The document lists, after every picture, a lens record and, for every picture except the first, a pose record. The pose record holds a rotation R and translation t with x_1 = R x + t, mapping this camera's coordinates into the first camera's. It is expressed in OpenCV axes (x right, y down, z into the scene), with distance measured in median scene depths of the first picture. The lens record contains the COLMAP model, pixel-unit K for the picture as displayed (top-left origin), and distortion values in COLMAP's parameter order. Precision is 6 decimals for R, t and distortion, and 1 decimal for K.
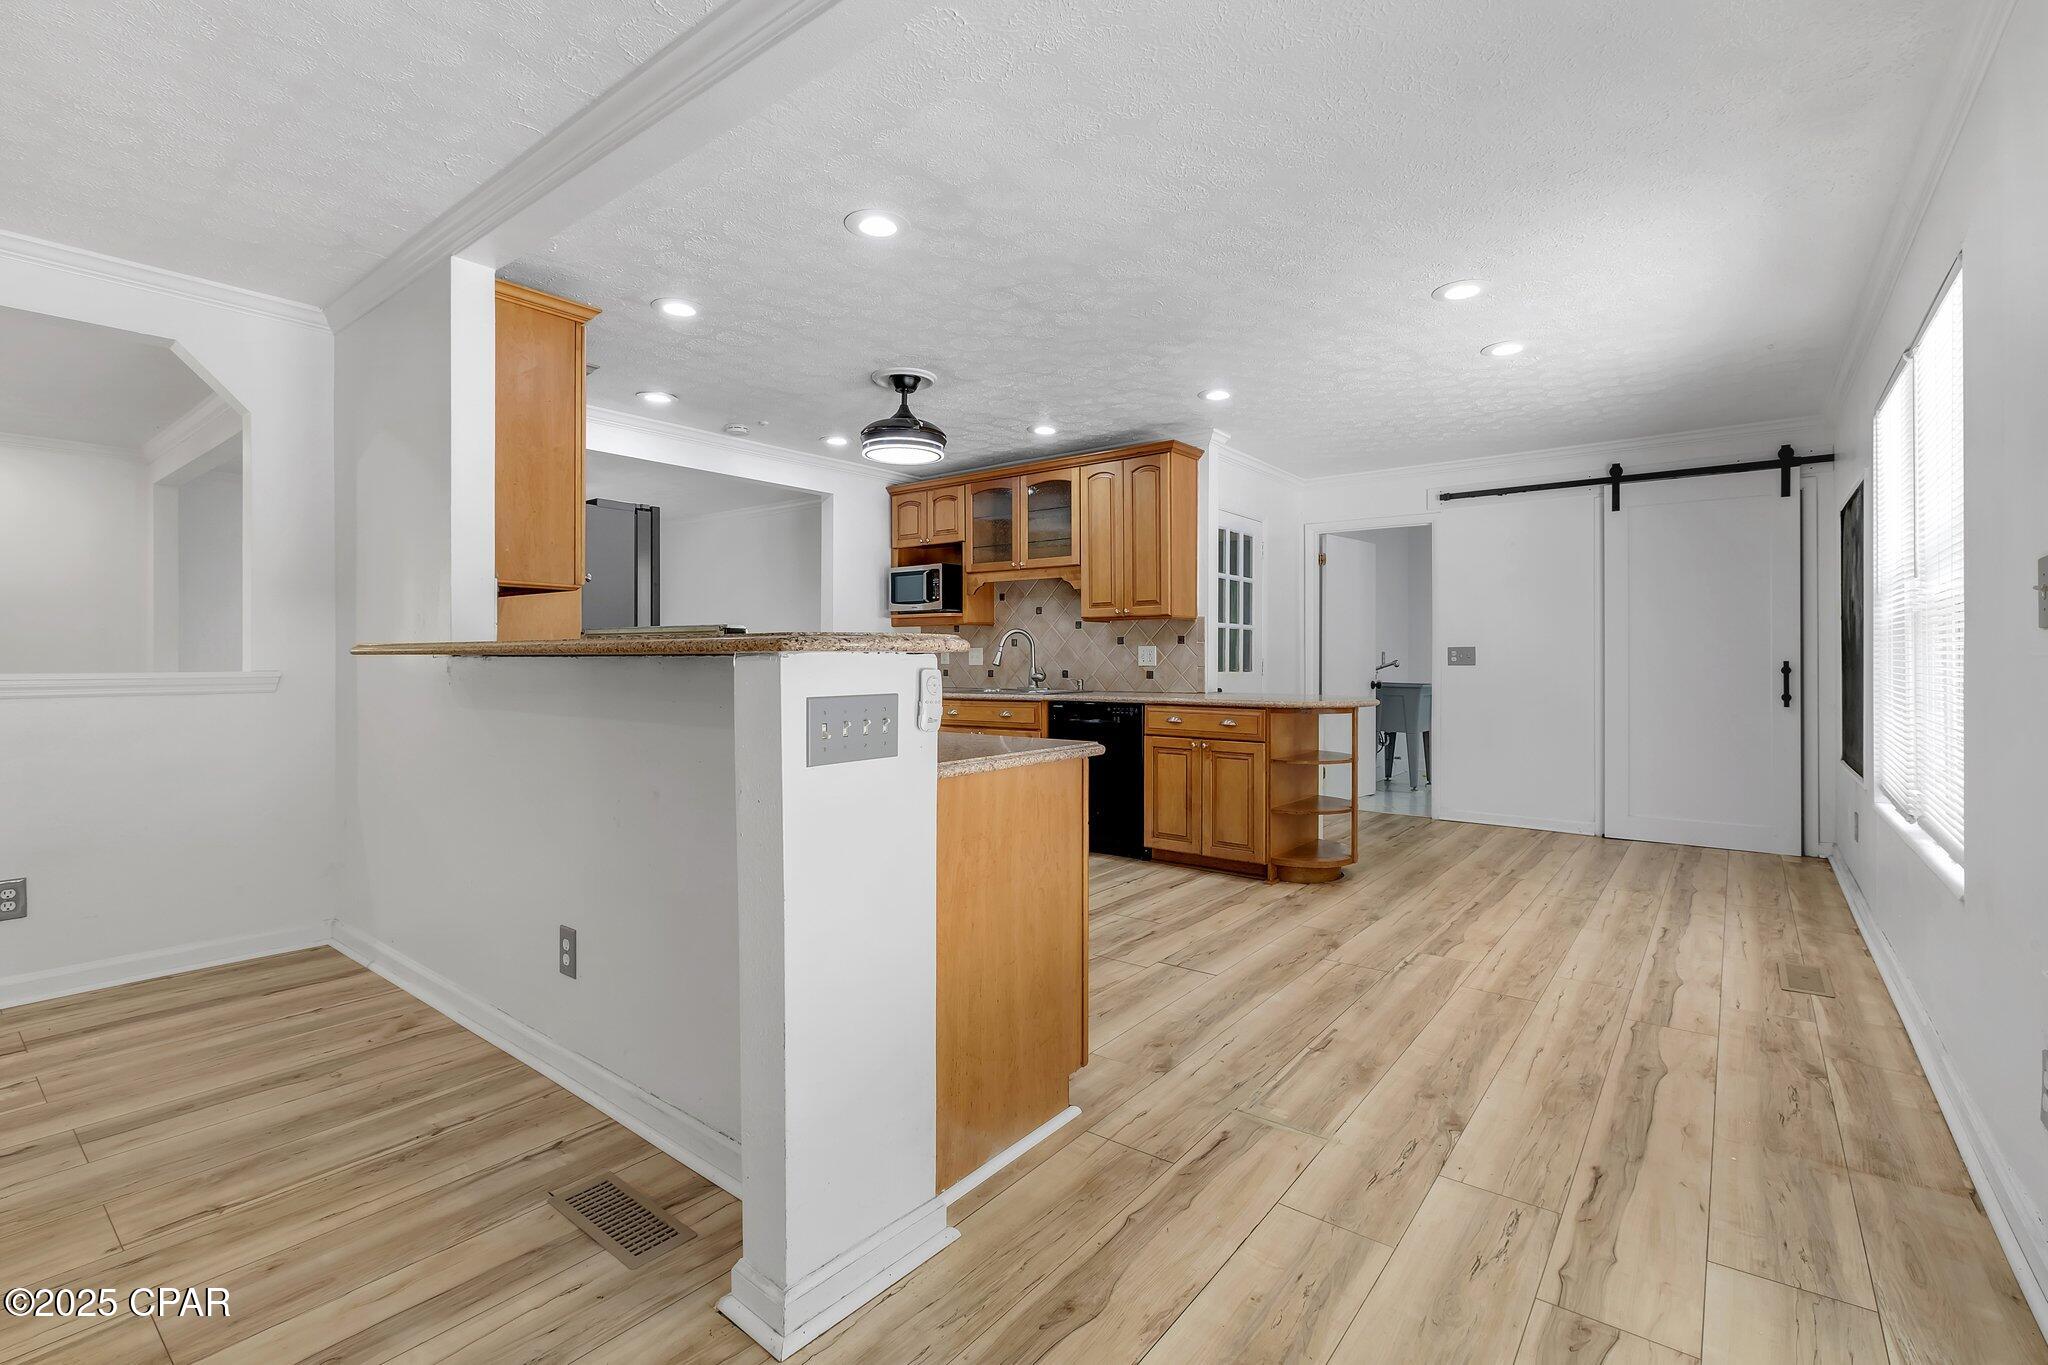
lens RADIAL K [[942.7, 0, 1003.7], [0, 942.7, 659.7], [0, 0, 1]] dist [-0.003001, -0.000353]
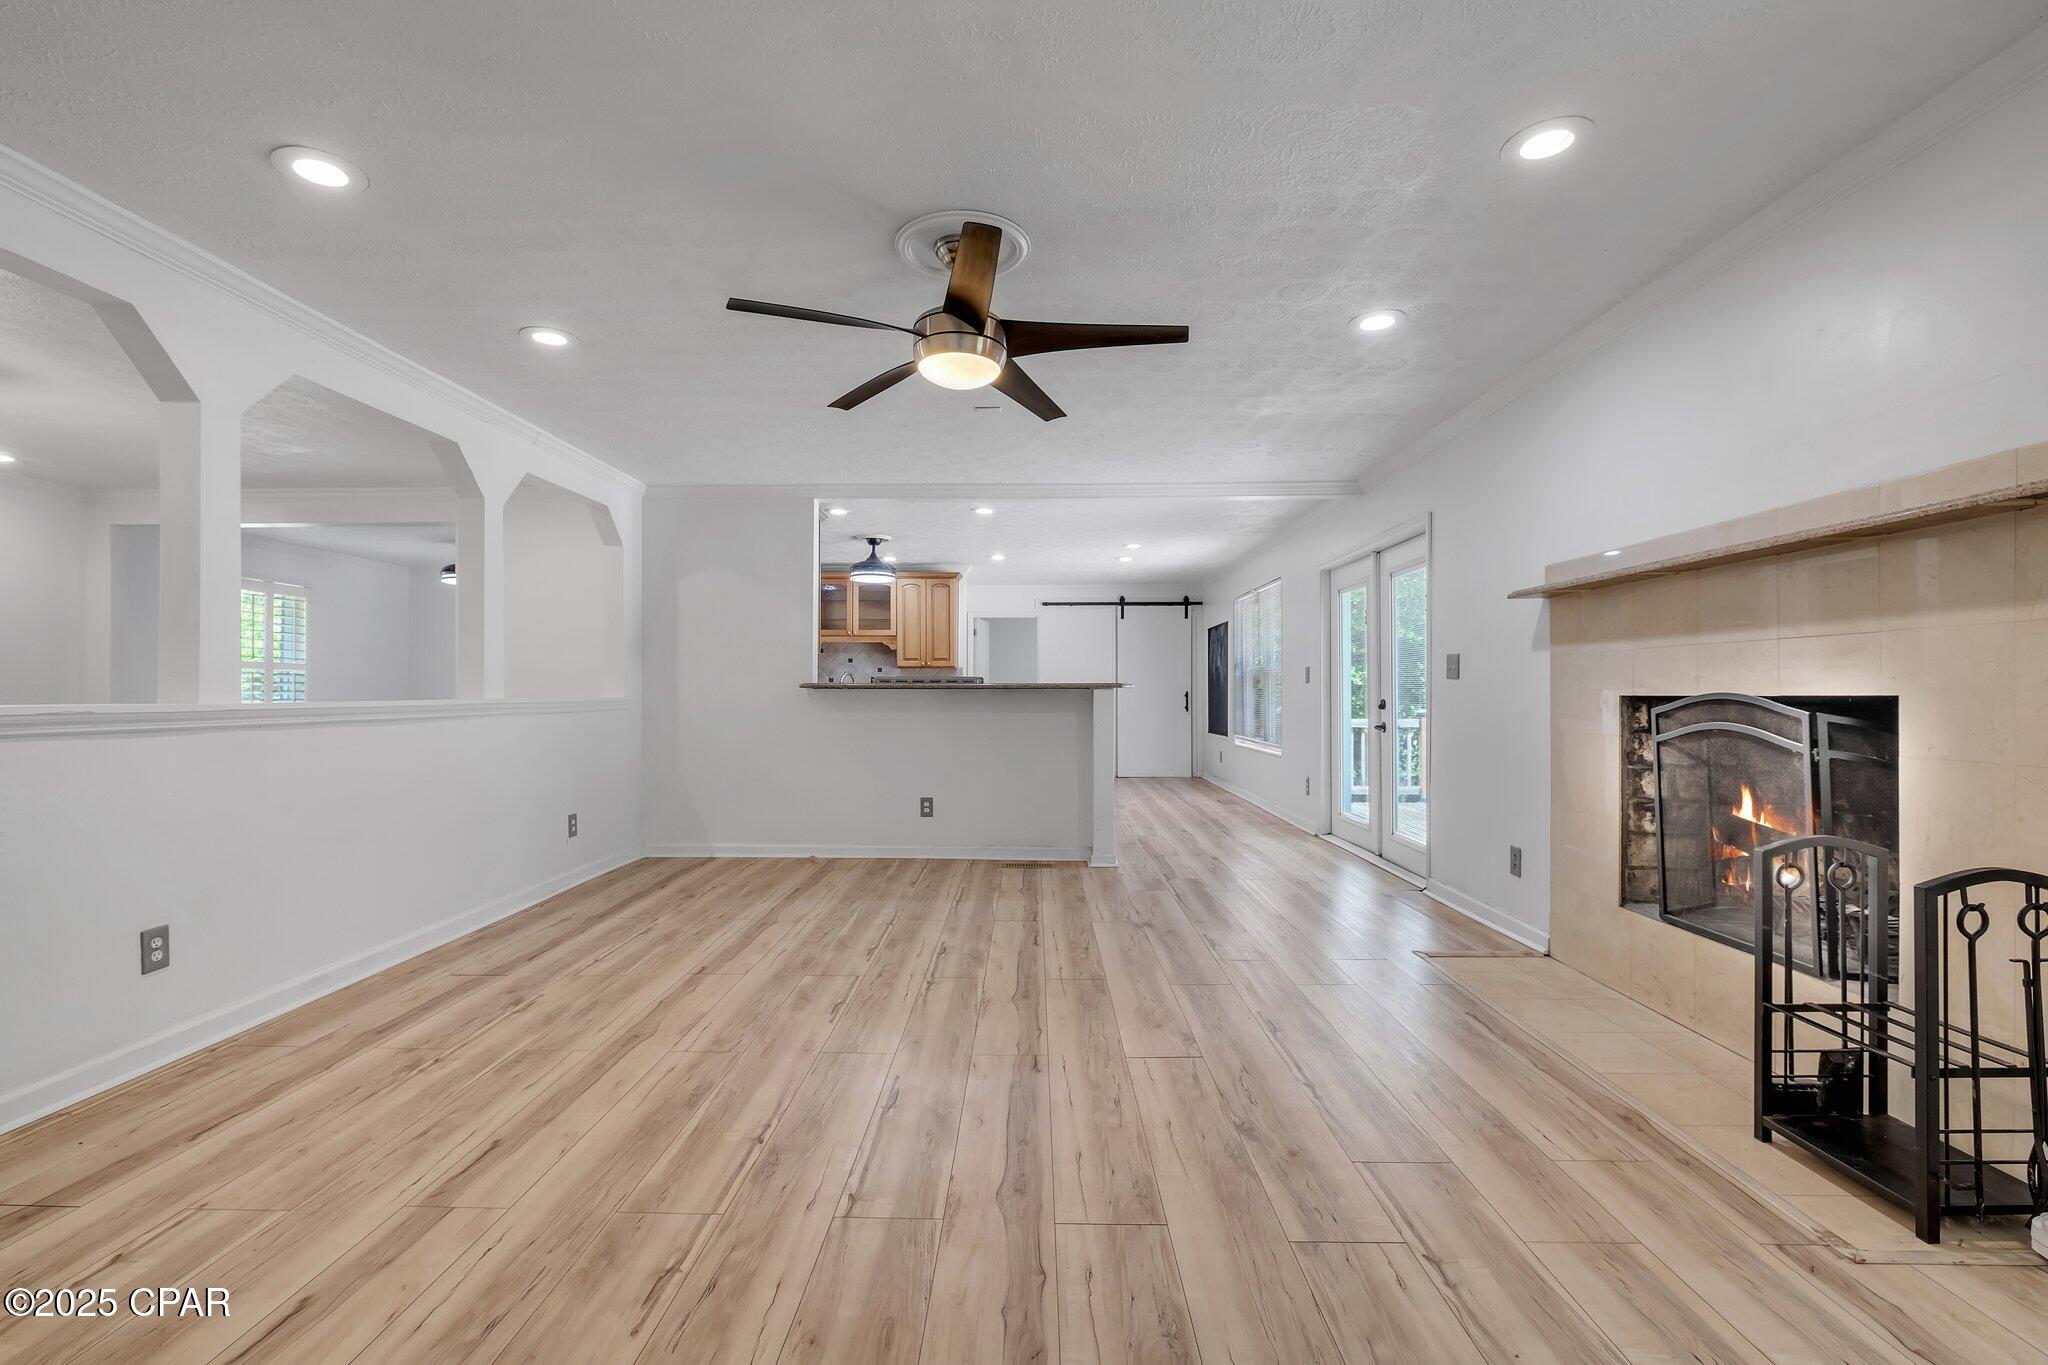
lens RADIAL K [[899.0, 0, 1024.5], [0, 899.0, 689.1], [0, 0, 1]] dist [-0.004400, -0.000173]
pose [[0.798093, 0.001763, 0.602531, -0.863895], [-0.000060, 0.999996, -0.002848, 0.002010], [-0.602534, 0.002237, 0.798090, -0.541716]]
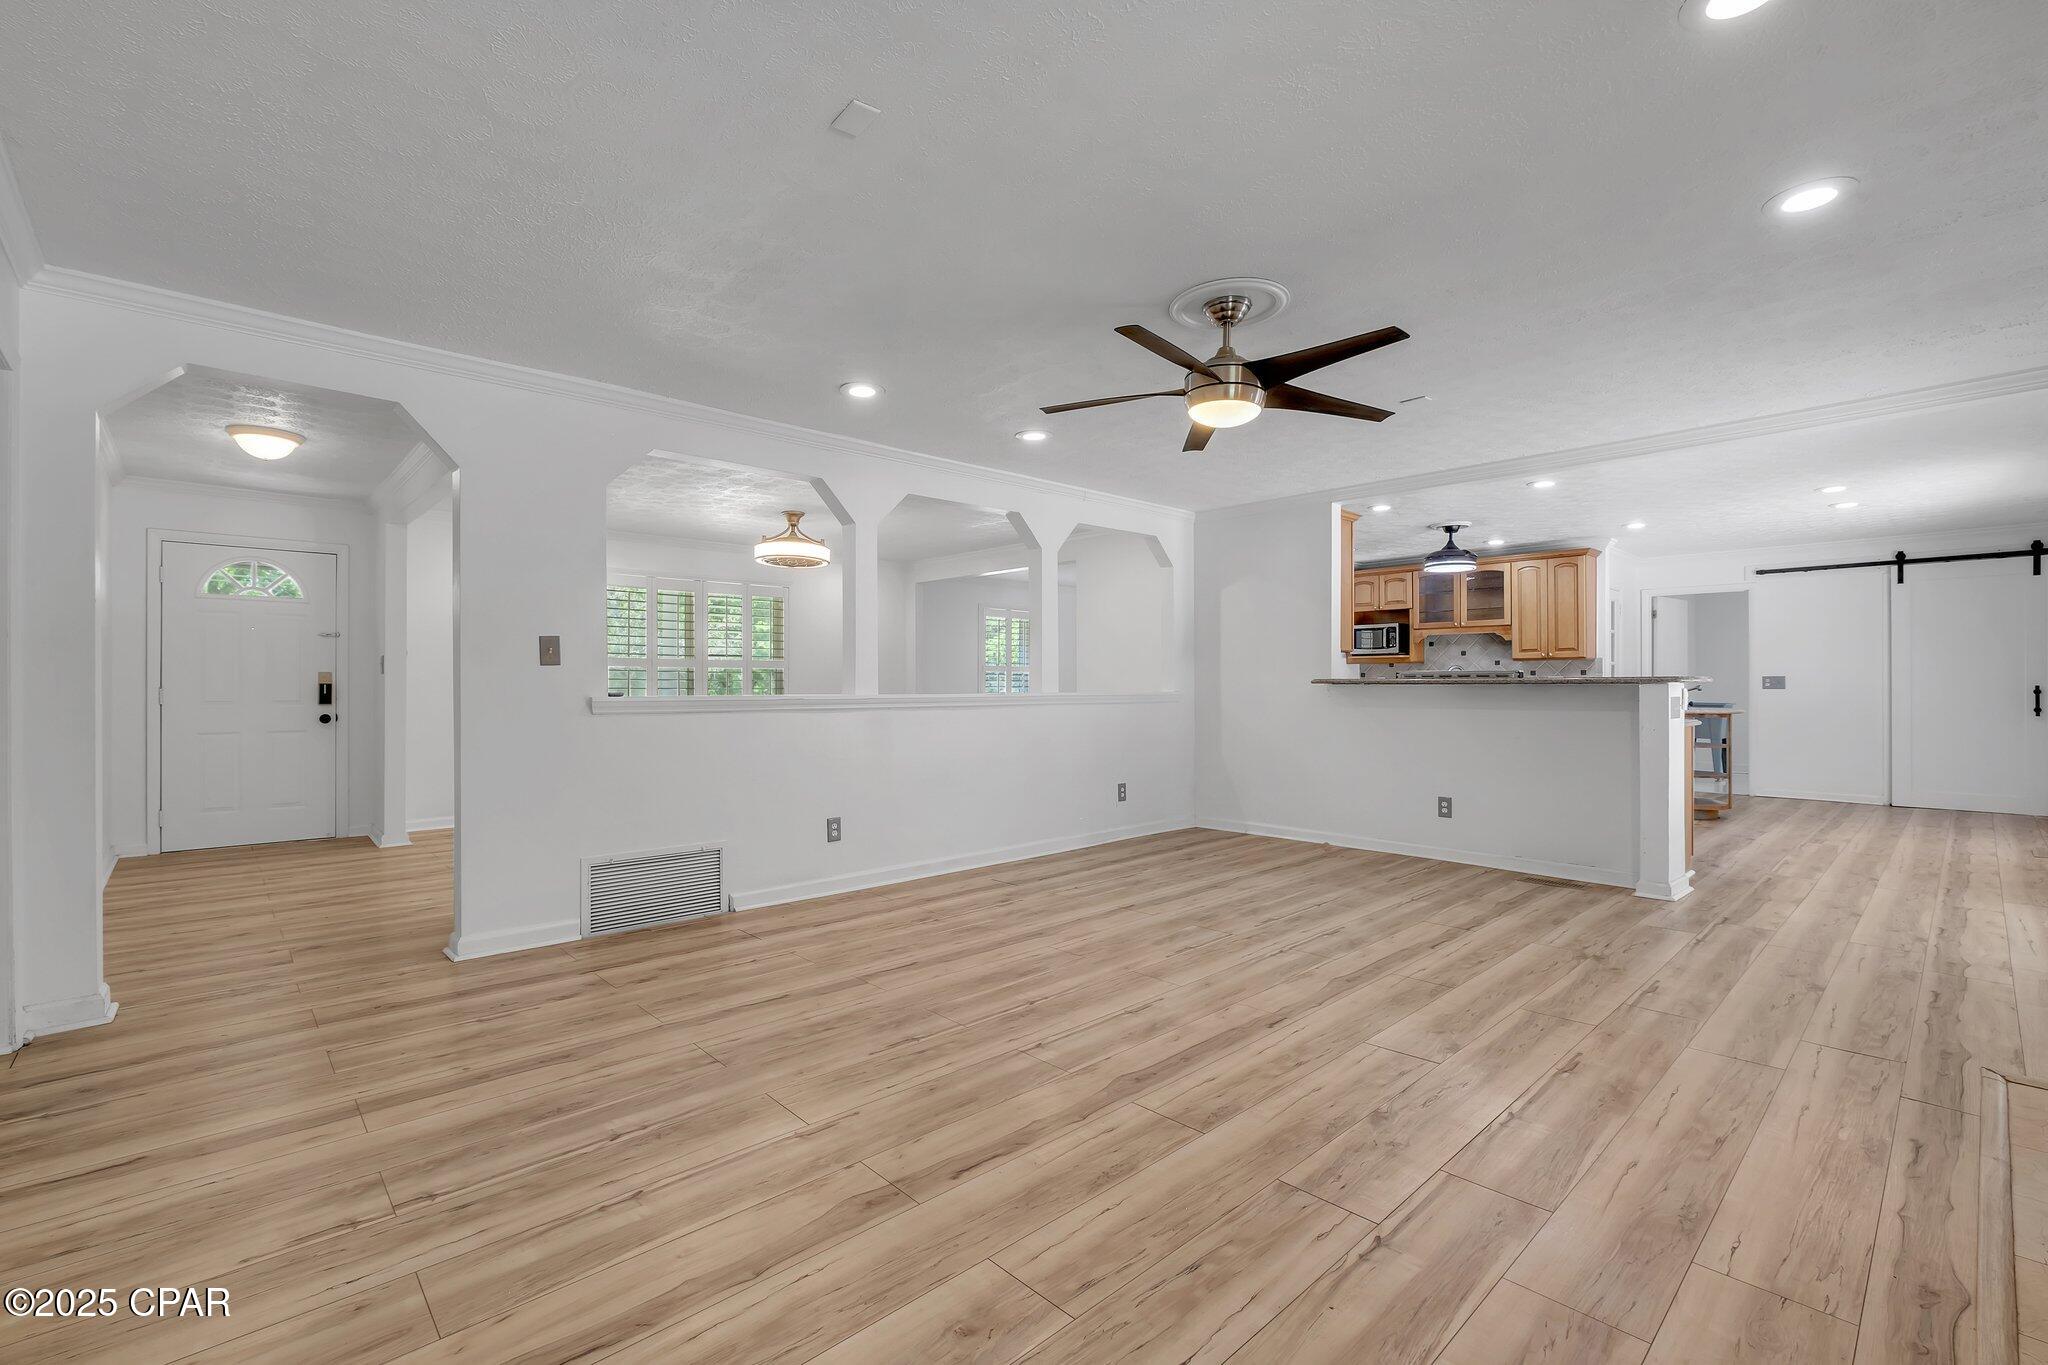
lens RADIAL K [[902.1, 0, 996.6], [0, 902.1, 686.4], [0, 0, 1]] dist [-0.007239, 0.001472]
pose [[0.986225, -0.001242, -0.165407, -0.616873], [0.001291, 0.999999, 0.000189, 0.000205], [0.165407, -0.000400, 0.986225, -0.741288]]
